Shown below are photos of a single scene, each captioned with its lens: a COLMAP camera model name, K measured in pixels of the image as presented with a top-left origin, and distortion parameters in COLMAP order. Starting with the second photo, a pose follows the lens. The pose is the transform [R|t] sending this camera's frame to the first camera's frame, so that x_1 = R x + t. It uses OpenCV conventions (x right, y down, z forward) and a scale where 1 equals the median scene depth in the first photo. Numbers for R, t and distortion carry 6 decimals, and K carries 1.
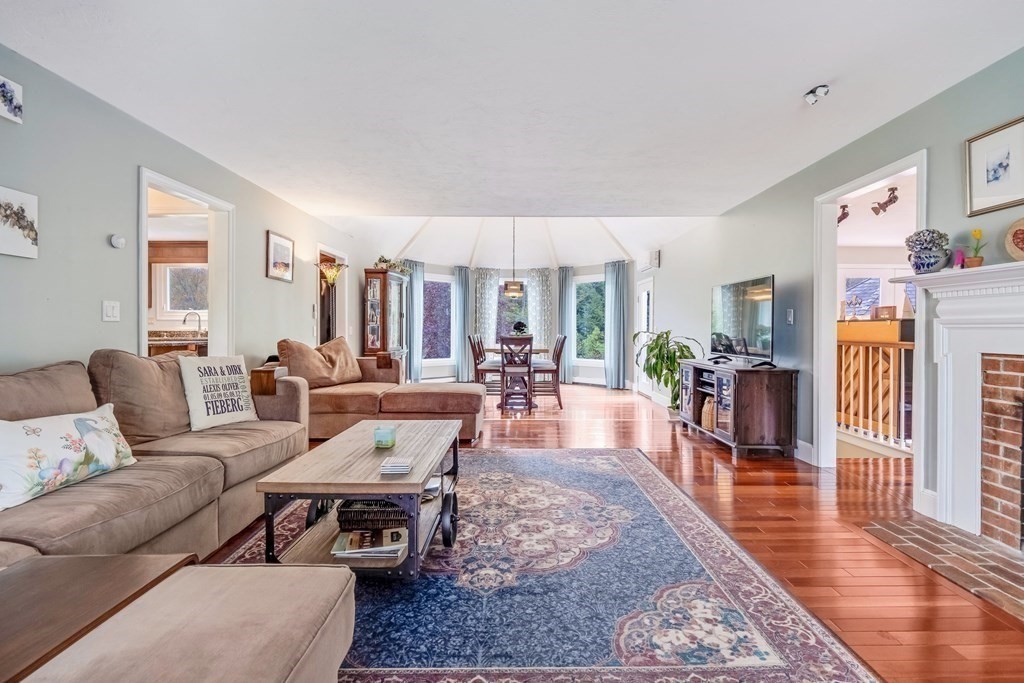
lens RADIAL K [[498.9, 0, 515.2], [0, 498.9, 329.2], [0, 0, 1]] dist [0.008901, -0.005709]
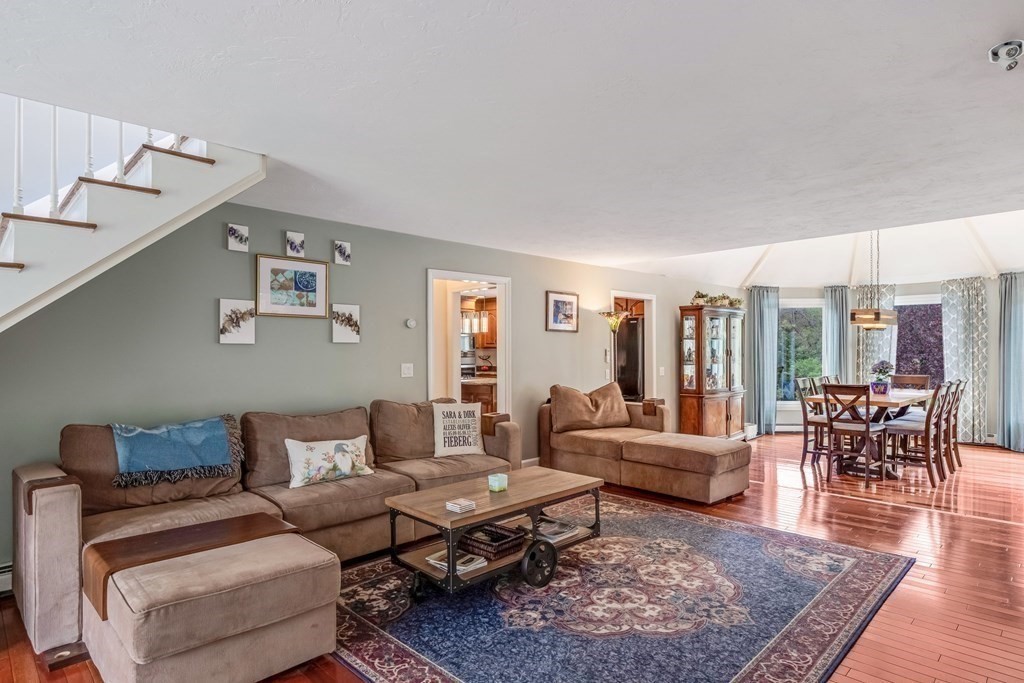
lens RADIAL K [[556.9, 0, 513.1], [0, 556.9, 349.4], [0, 0, 1]] dist [0.007838, -0.001058]
pose [[0.704046, -0.008151, -0.710107, 0.563679], [0.005671, 0.999967, -0.005856, -0.080554], [0.710131, 0.000096, 0.704069, 0.041151]]
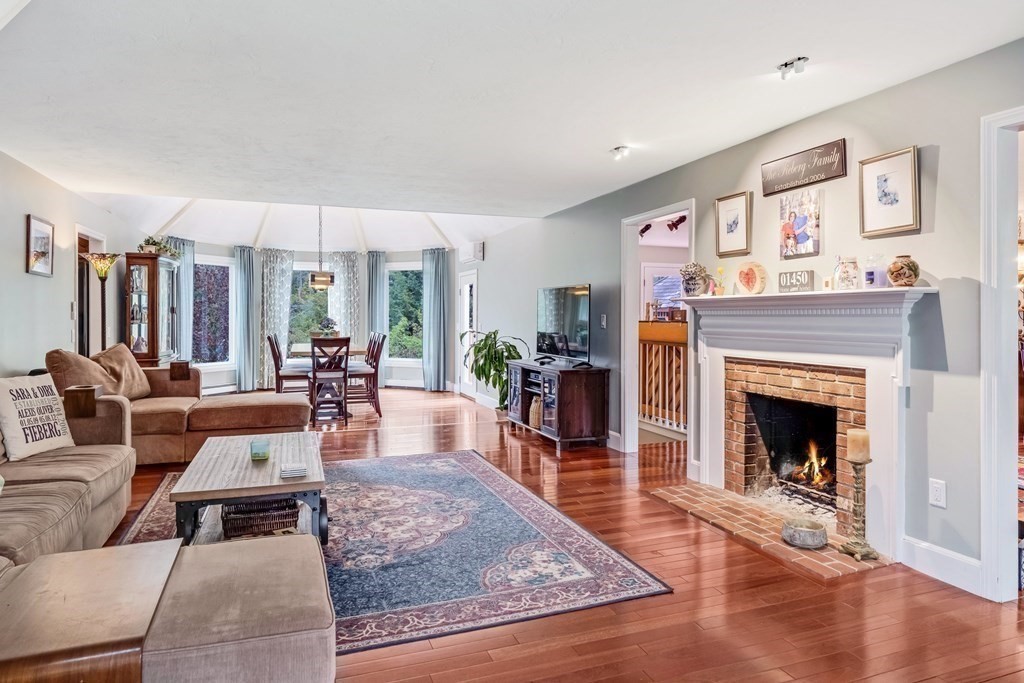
lens RADIAL K [[627.4, 0, 514.1], [0, 627.4, 313.1], [0, 0, 1]] dist [0.004356, -0.009070]
pose [[0.939392, -0.000001, 0.342846, -0.159080], [0.001285, 0.999993, -0.003518, -0.051856], [-0.342843, 0.003746, 0.939385, -0.332229]]
